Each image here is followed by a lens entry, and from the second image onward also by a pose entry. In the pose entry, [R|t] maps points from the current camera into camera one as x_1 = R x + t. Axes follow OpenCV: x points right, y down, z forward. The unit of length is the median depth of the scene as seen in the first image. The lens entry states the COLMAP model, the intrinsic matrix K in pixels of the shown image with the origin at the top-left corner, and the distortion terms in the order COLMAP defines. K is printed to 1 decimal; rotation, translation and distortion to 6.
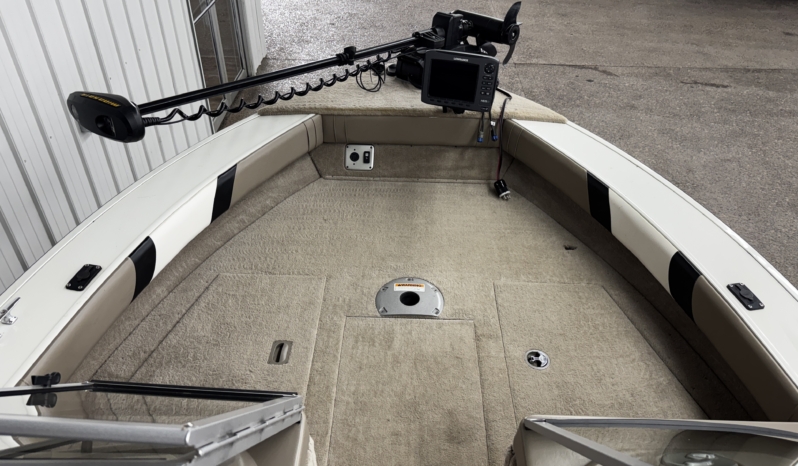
lens RADIAL K [[584.1, 0, 394.2], [0, 584.1, 233.7], [0, 0, 1]] dist [0.087372, -0.148566]
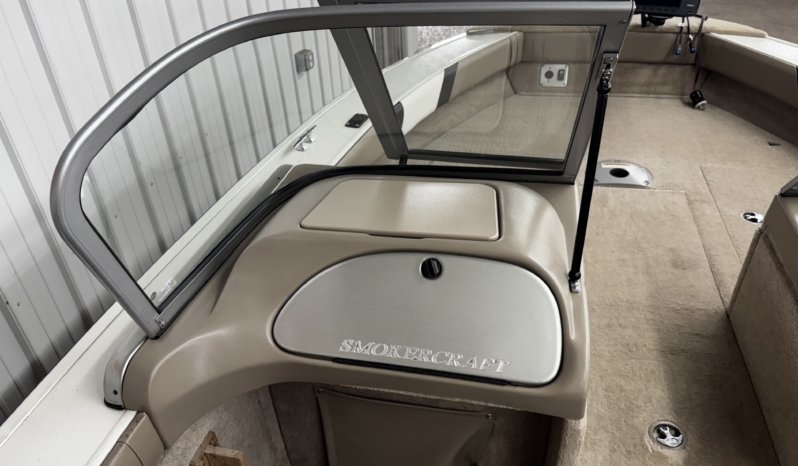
lens RADIAL K [[584.1, 0, 394.2], [0, 584.1, 233.7], [0, 0, 1]] dist [0.087372, -0.148566]
pose [[0.981874, 0.045221, -0.184060, -0.158137], [-0.054046, 0.997603, -0.043212, 0.263095], [0.181664, 0.052376, 0.981965, -0.128189]]
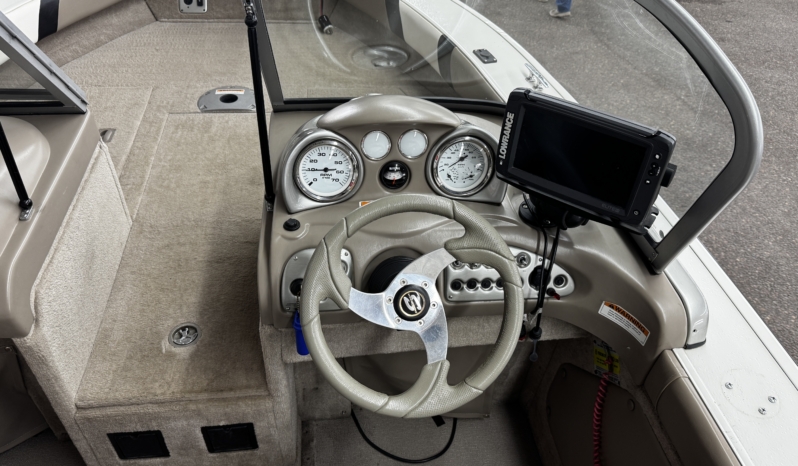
lens RADIAL K [[584.1, 0, 394.2], [0, 584.1, 233.7], [0, 0, 1]] dist [0.087372, -0.148566]
pose [[0.989851, -0.066301, 0.125694, 0.163675], [0.057746, 0.995837, 0.070527, 0.277380], [-0.129847, -0.062553, 0.989559, -0.164601]]
